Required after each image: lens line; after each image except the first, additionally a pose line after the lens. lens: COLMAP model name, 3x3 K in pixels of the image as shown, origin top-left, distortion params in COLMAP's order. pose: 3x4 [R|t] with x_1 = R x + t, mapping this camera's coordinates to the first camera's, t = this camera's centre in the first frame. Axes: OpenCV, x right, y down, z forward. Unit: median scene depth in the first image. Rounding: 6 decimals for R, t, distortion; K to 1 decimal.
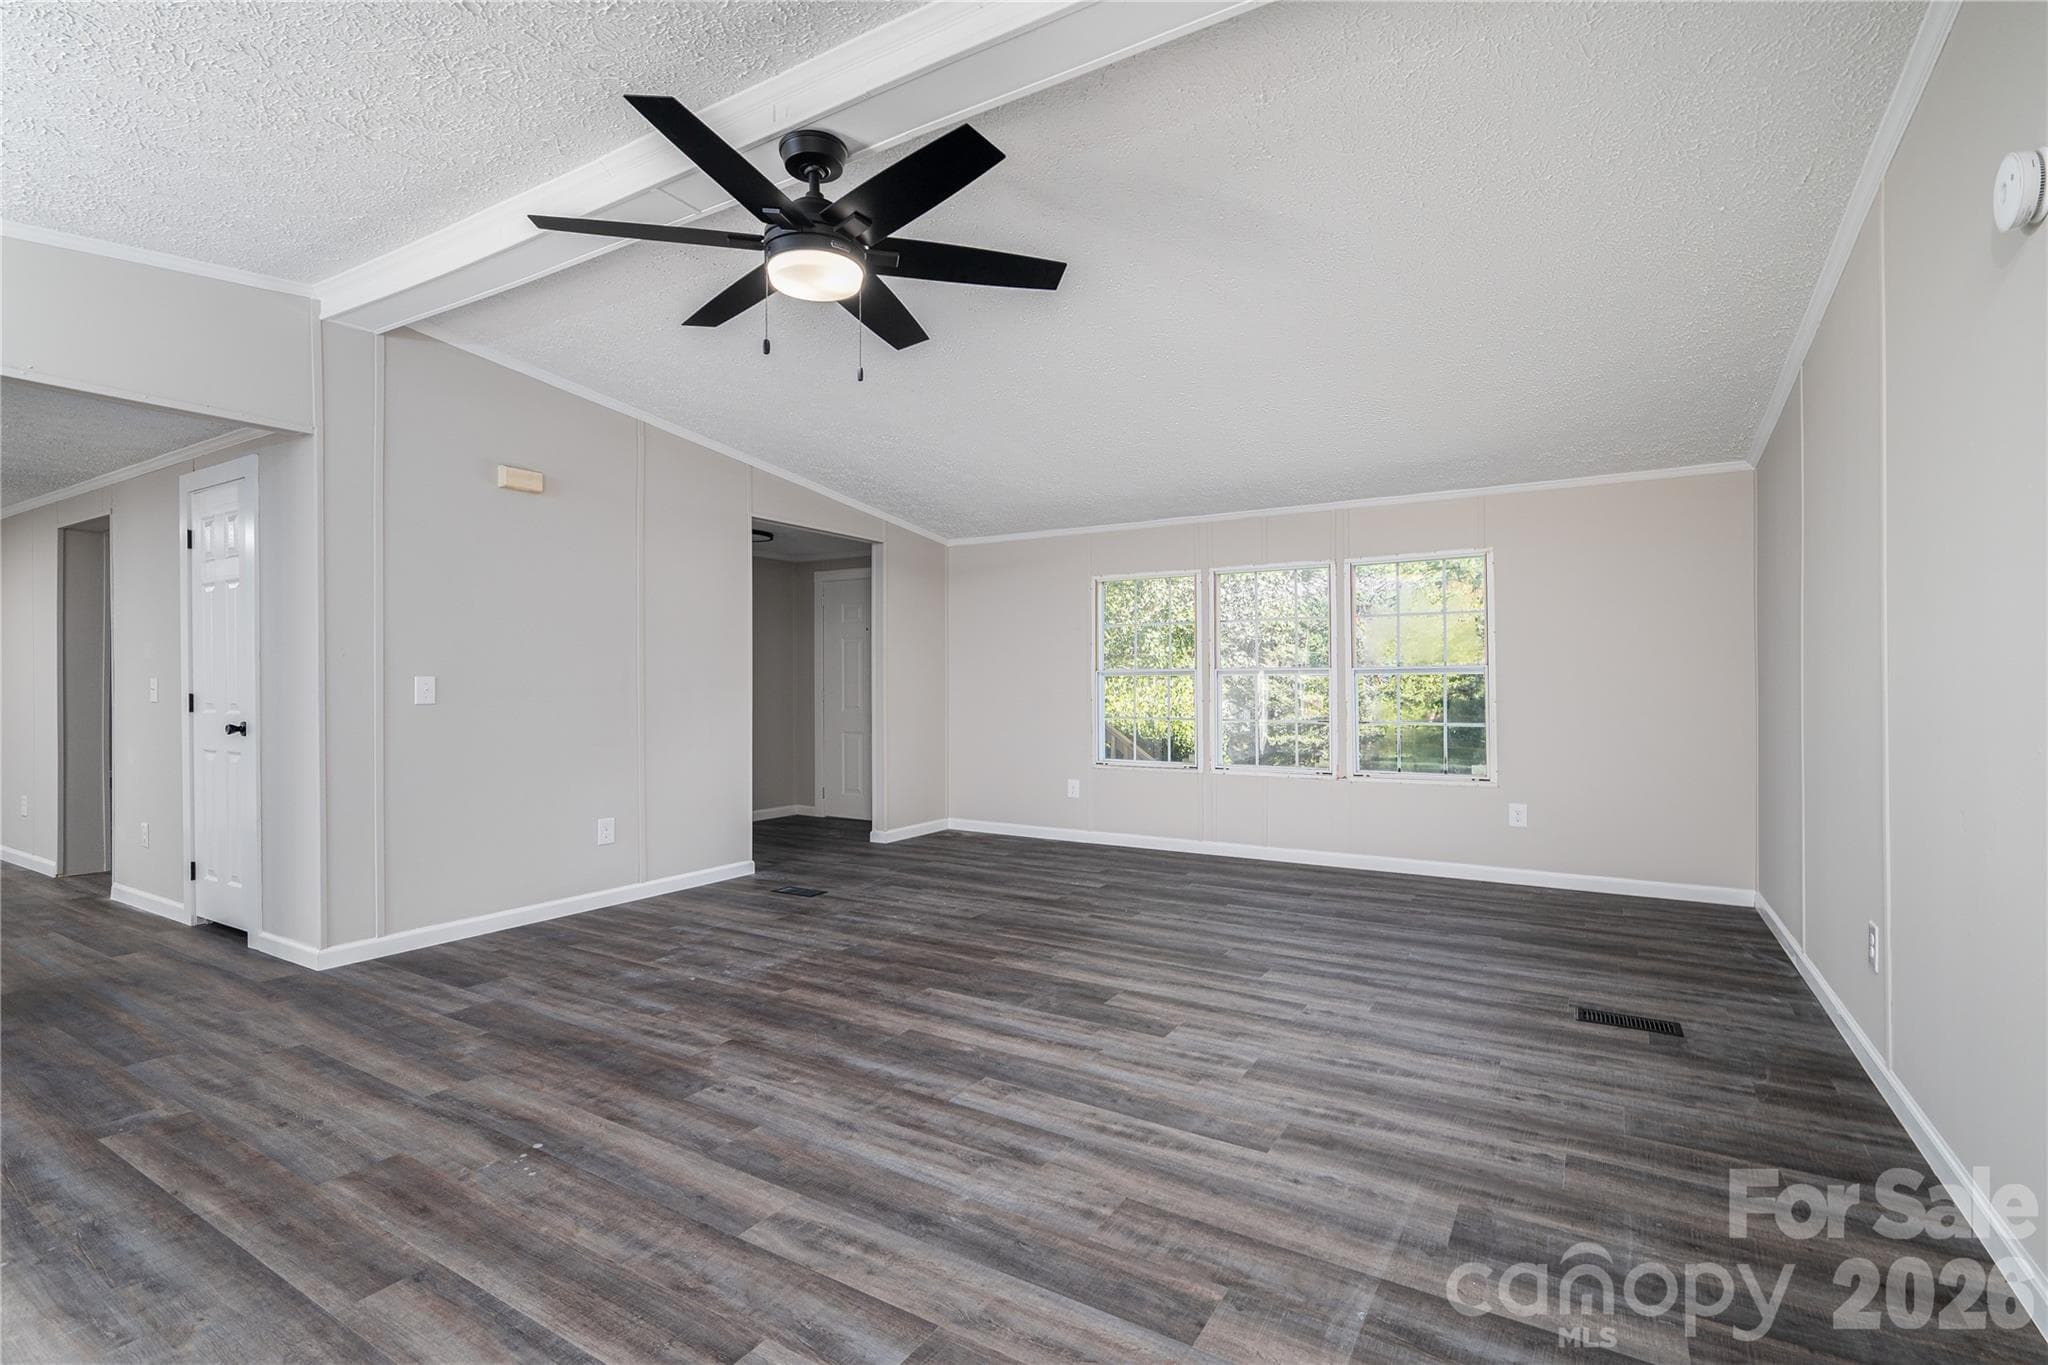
lens RADIAL K [[929.2, 0, 1015.8], [0, 929.2, 684.3], [0, 0, 1]] dist [0.004370, 0.000252]
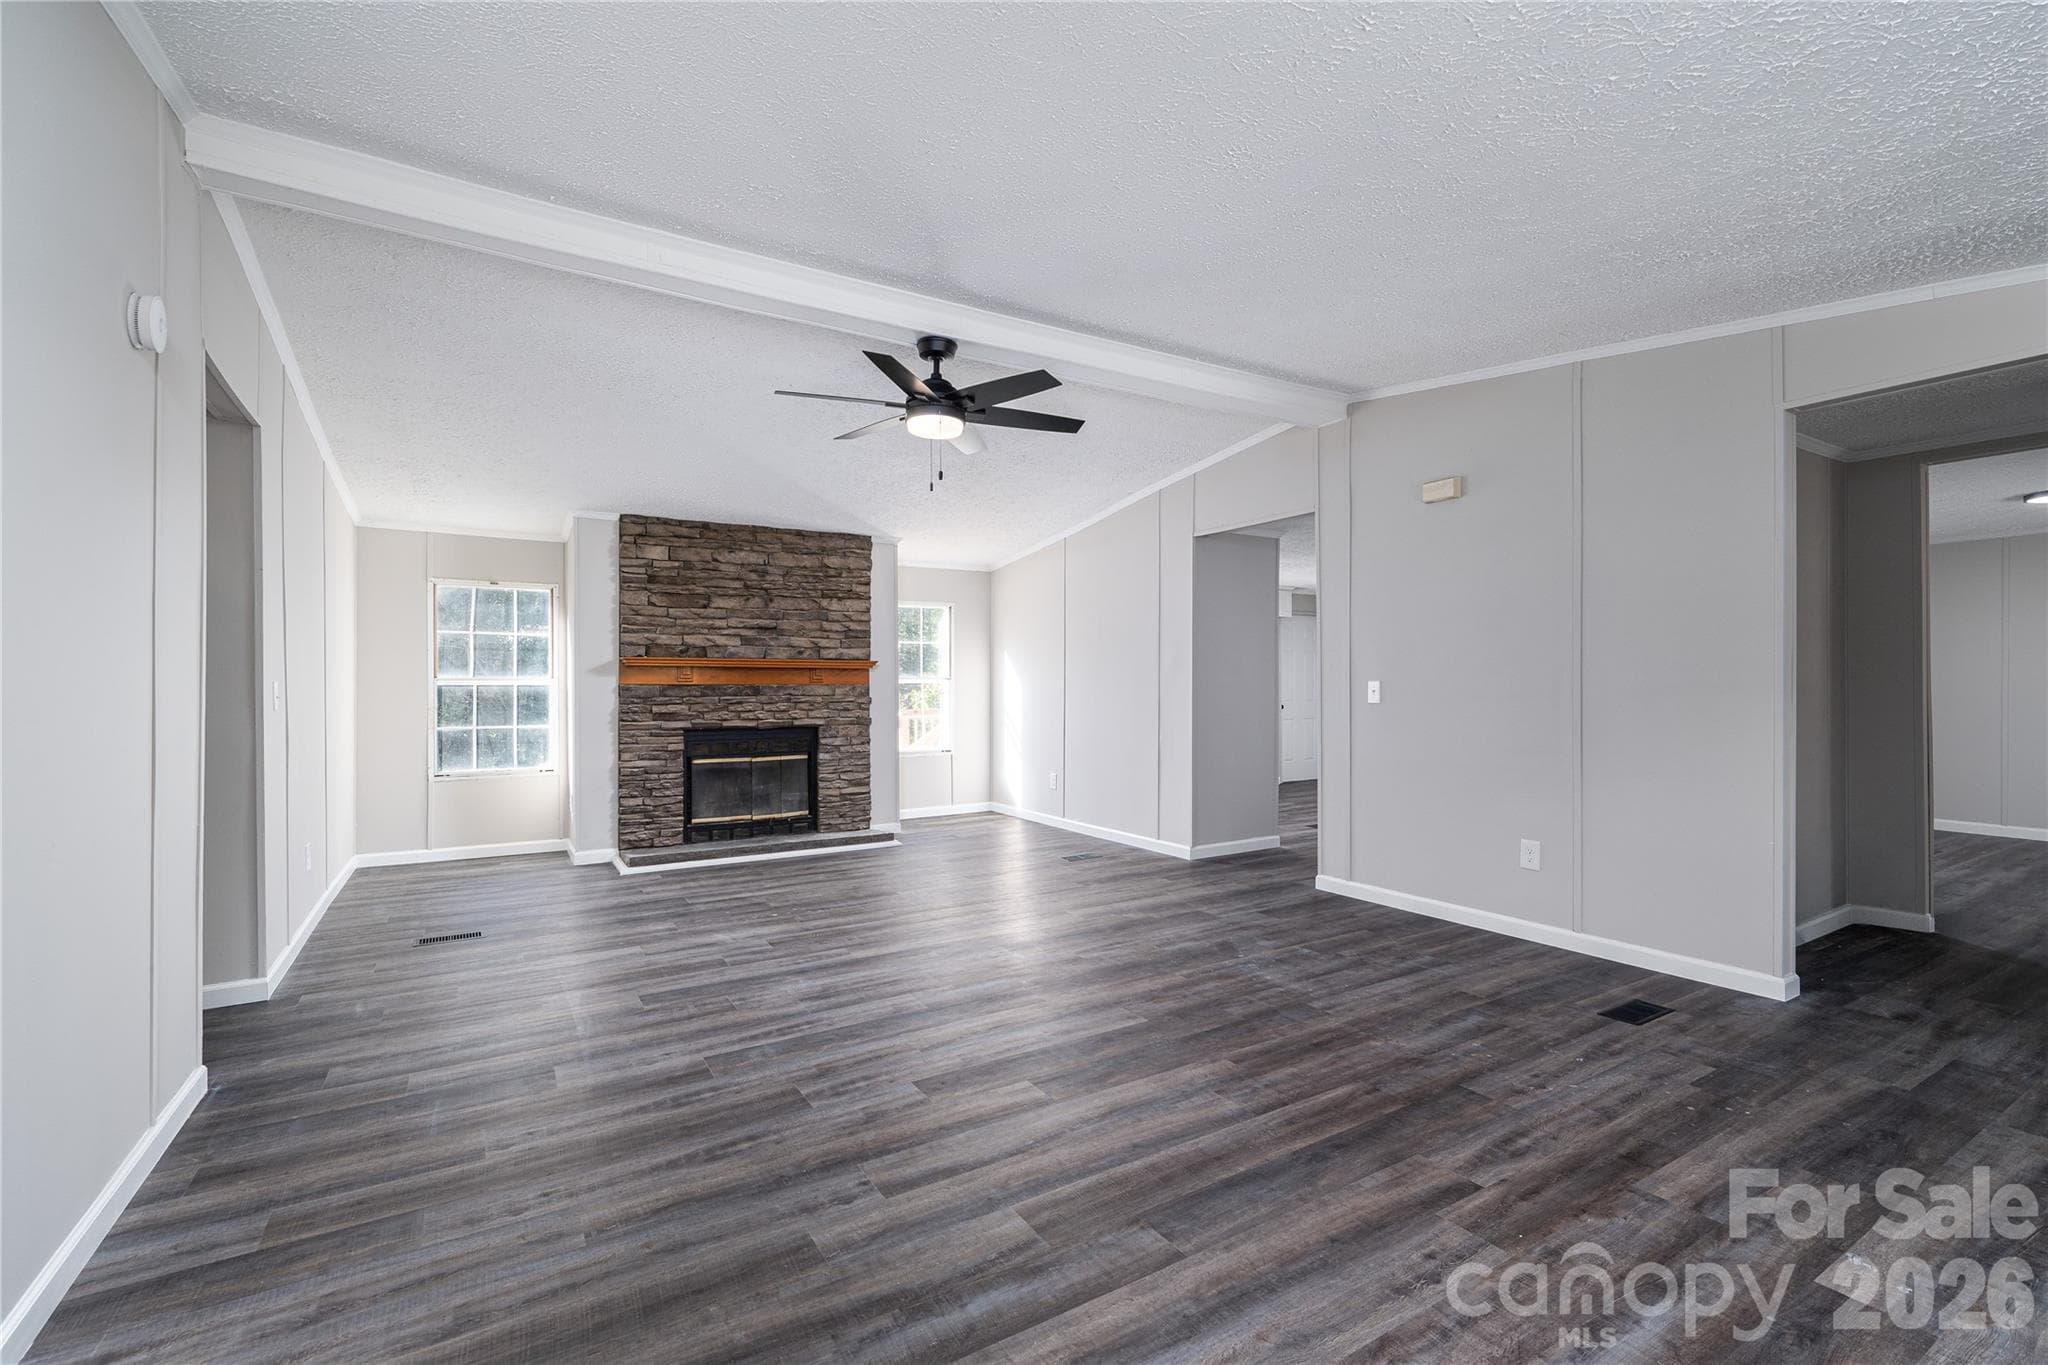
lens RADIAL K [[929.2, 0, 1025.6], [0, 929.2, 677.0], [0, 0, 1]] dist [0.004370, 0.000252]
pose [[-0.457052, -0.004591, -0.889428, 0.835809], [0.003786, 0.999968, -0.007107, -0.021921], [0.889432, -0.006615, -0.457019, 1.355187]]
